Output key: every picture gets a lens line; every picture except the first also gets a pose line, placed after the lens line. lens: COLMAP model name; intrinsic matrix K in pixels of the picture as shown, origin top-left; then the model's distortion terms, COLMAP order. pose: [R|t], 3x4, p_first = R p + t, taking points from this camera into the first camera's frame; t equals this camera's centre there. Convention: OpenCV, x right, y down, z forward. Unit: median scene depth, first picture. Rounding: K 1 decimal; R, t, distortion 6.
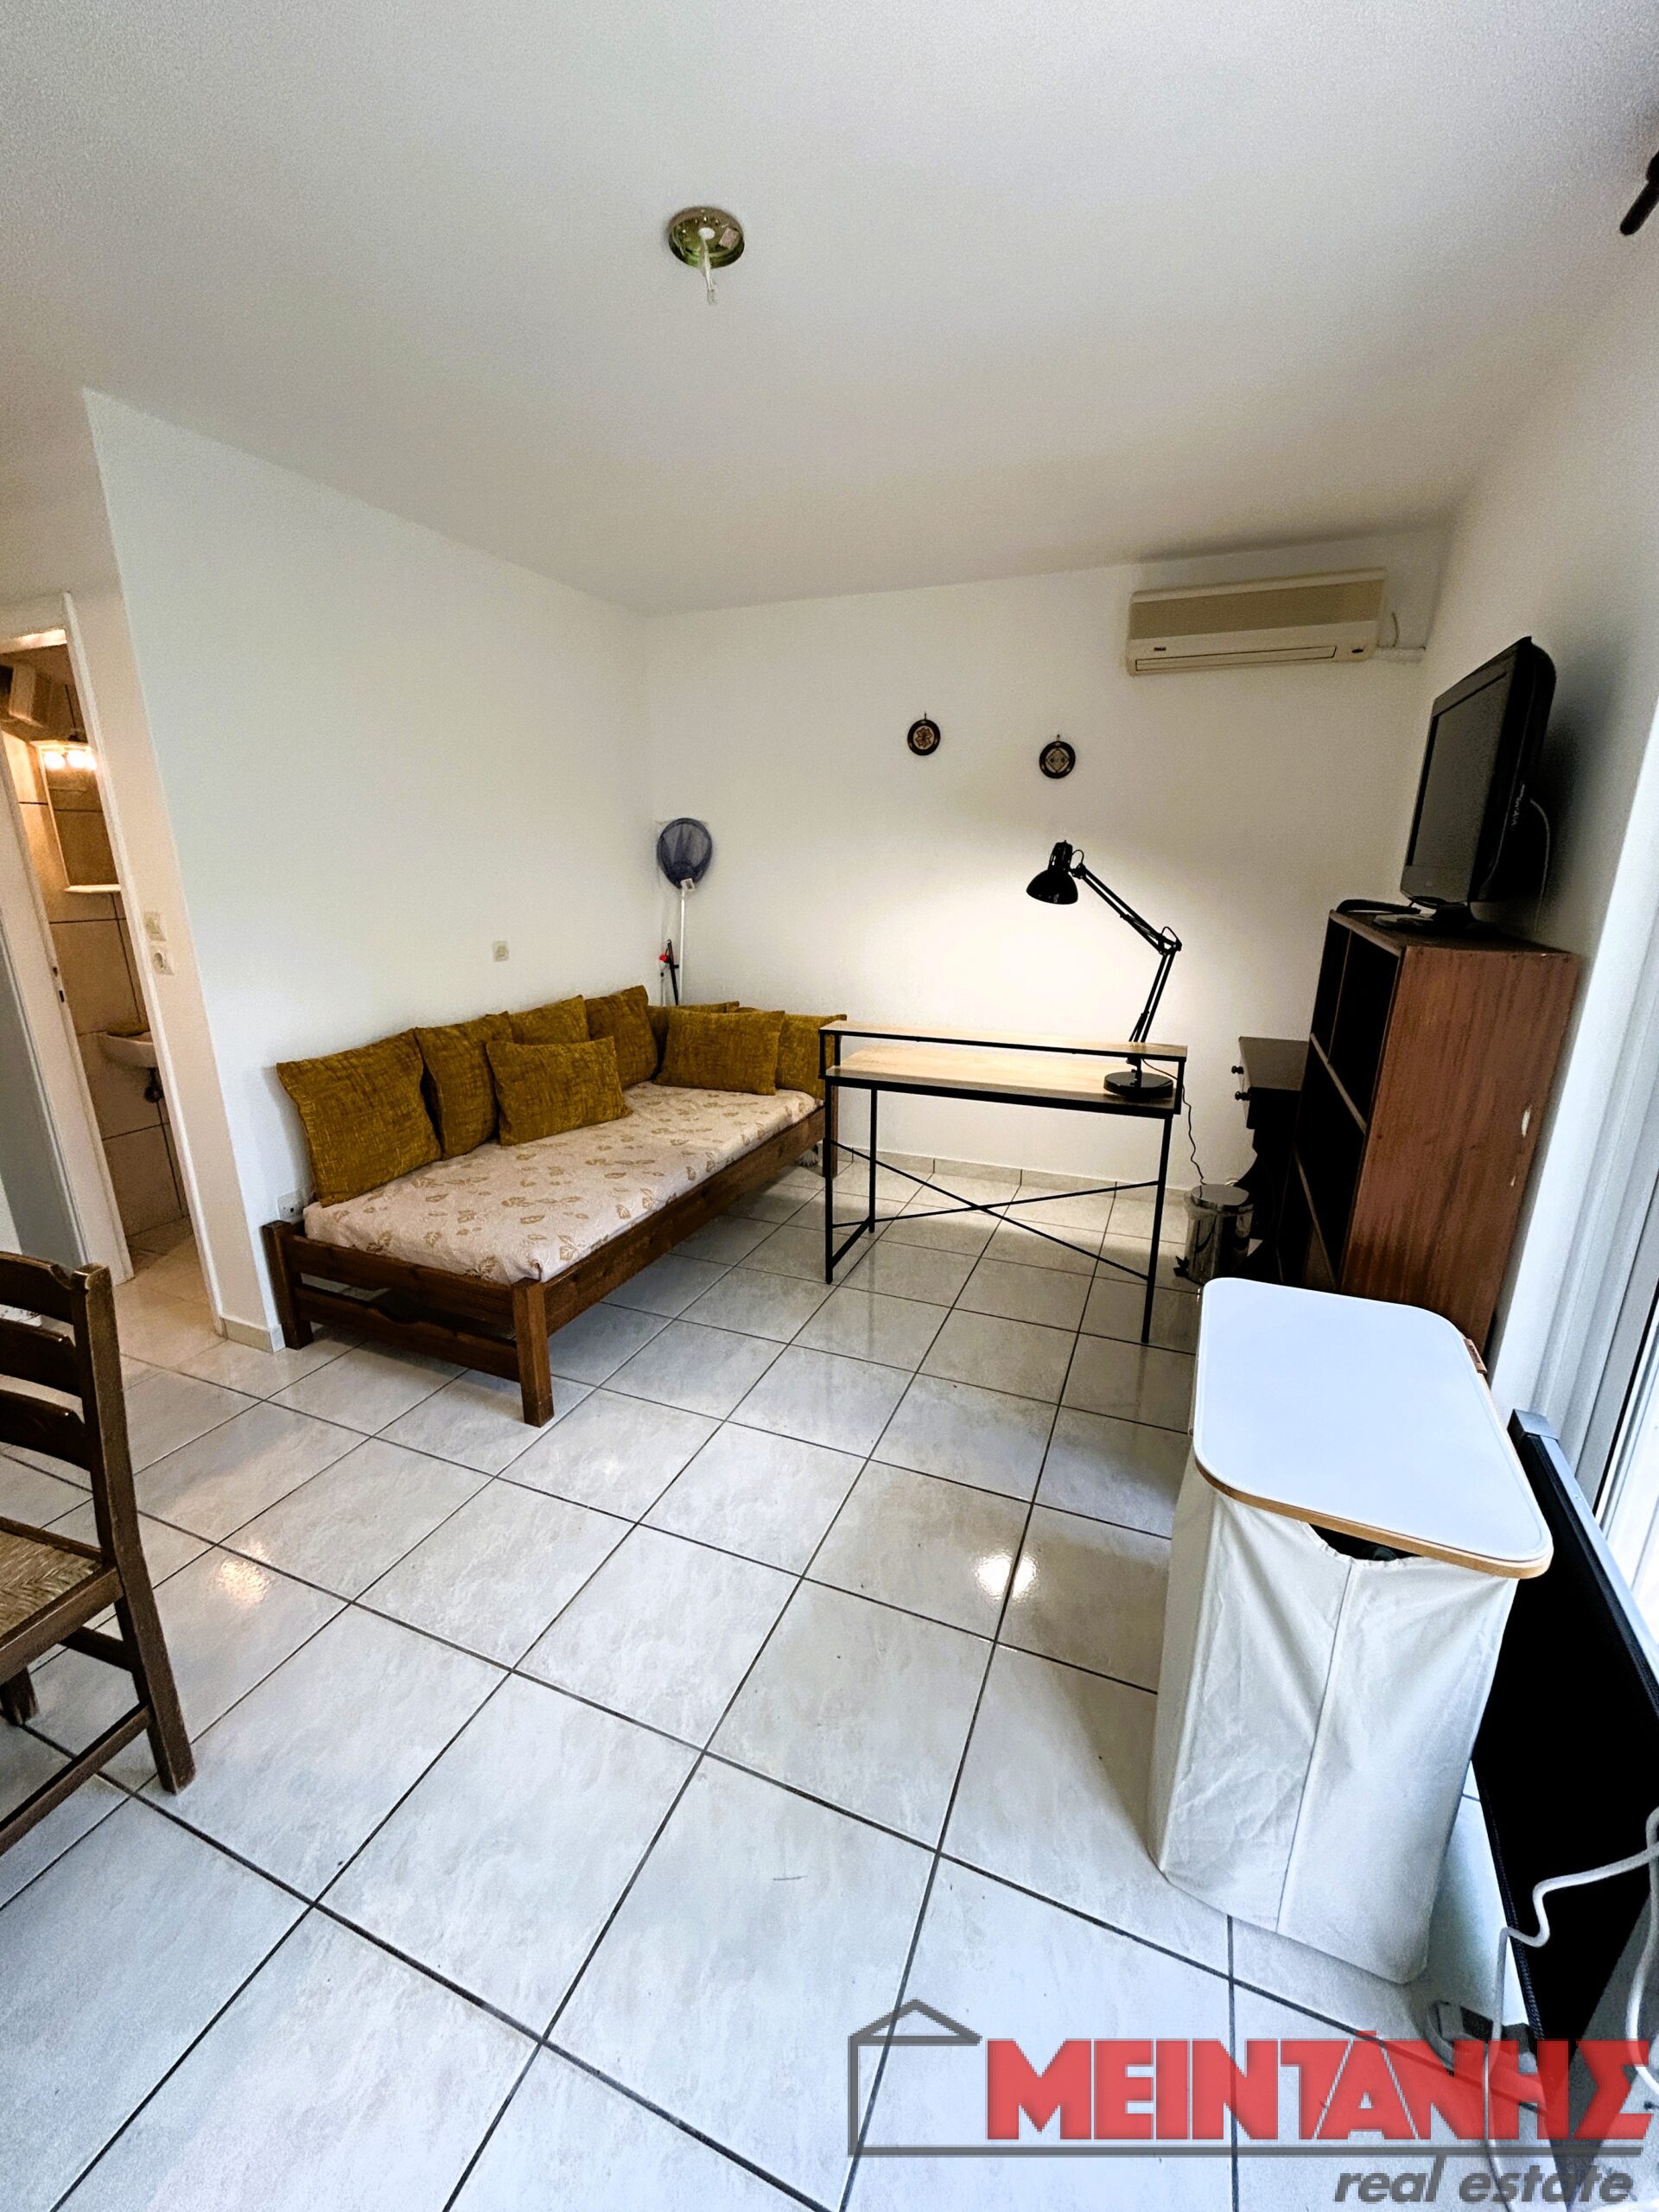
lens RADIAL K [[887.4, 0, 831.0], [0, 887.4, 1109.6], [0, 0, 1]] dist [-0.000187, 0.000105]
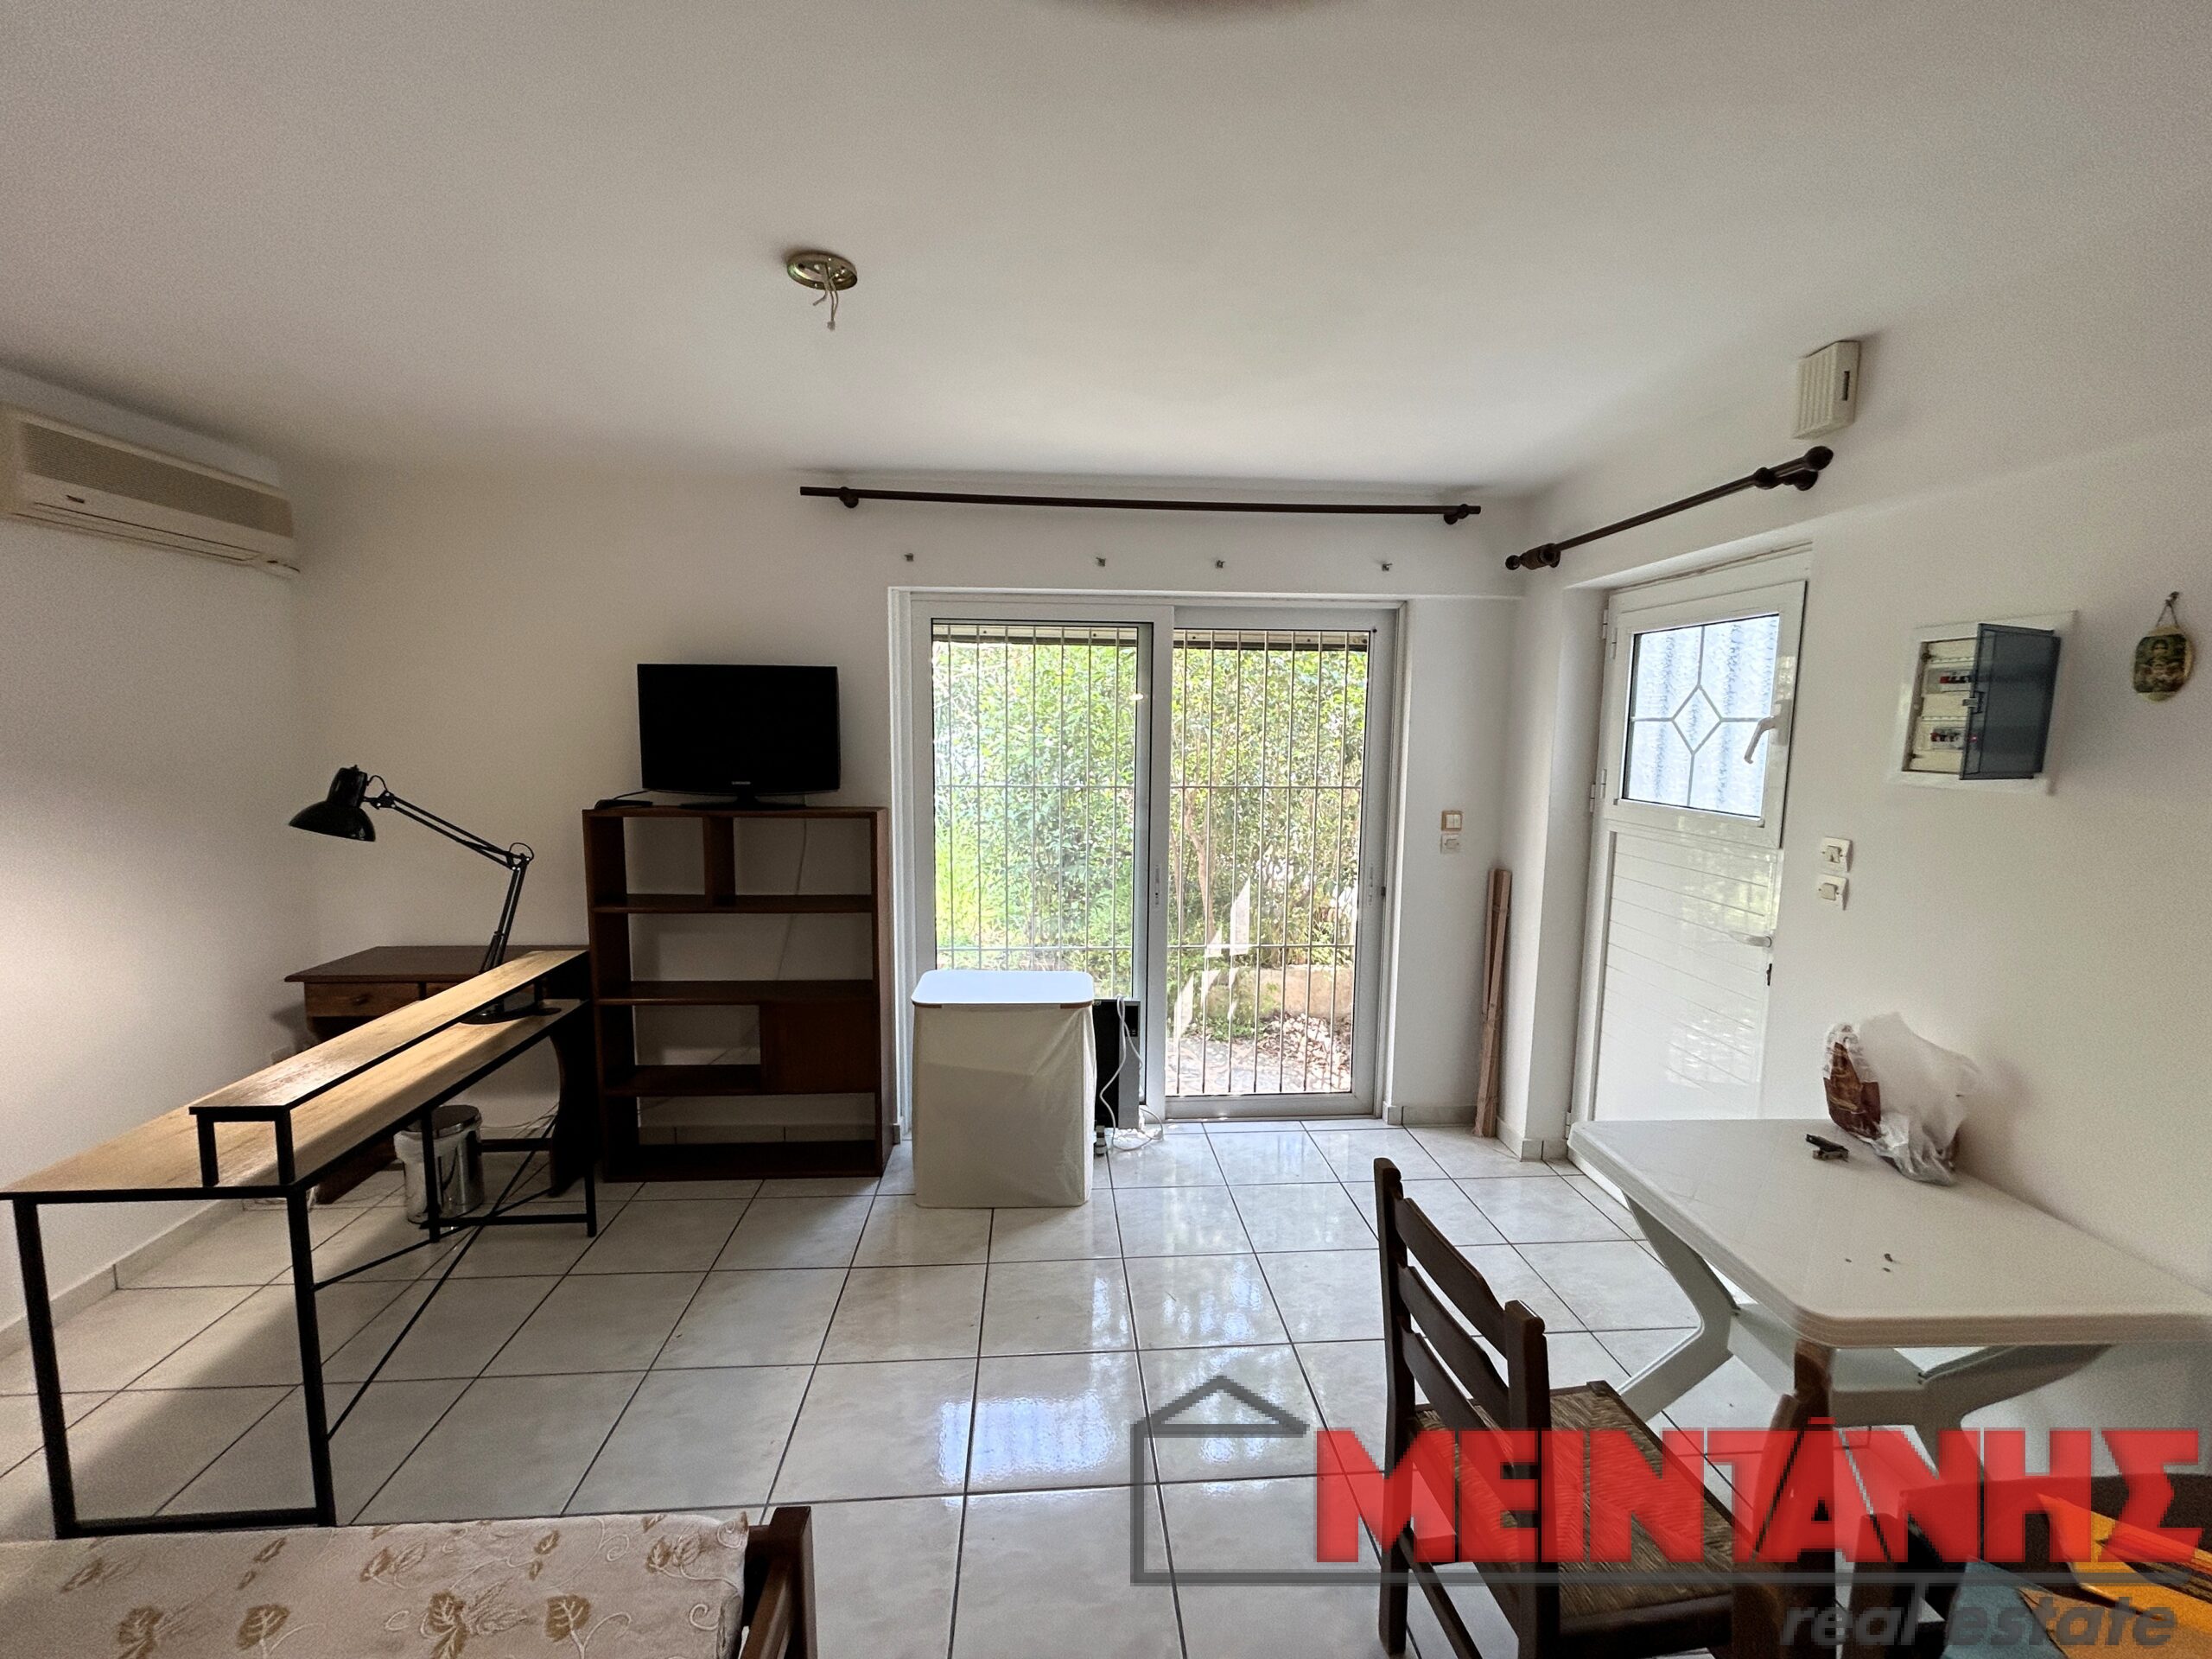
lens RADIAL K [[887.4, 0, 1101.8], [0, 887.4, 826.1], [0, 0, 1]] dist [-0.000187, 0.000105]
pose [[-0.438889, -0.108068, 0.892019, -0.380225], [0.236544, 0.943828, 0.230728, -0.137853], [-0.866847, 0.312266, -0.388673, 0.369431]]
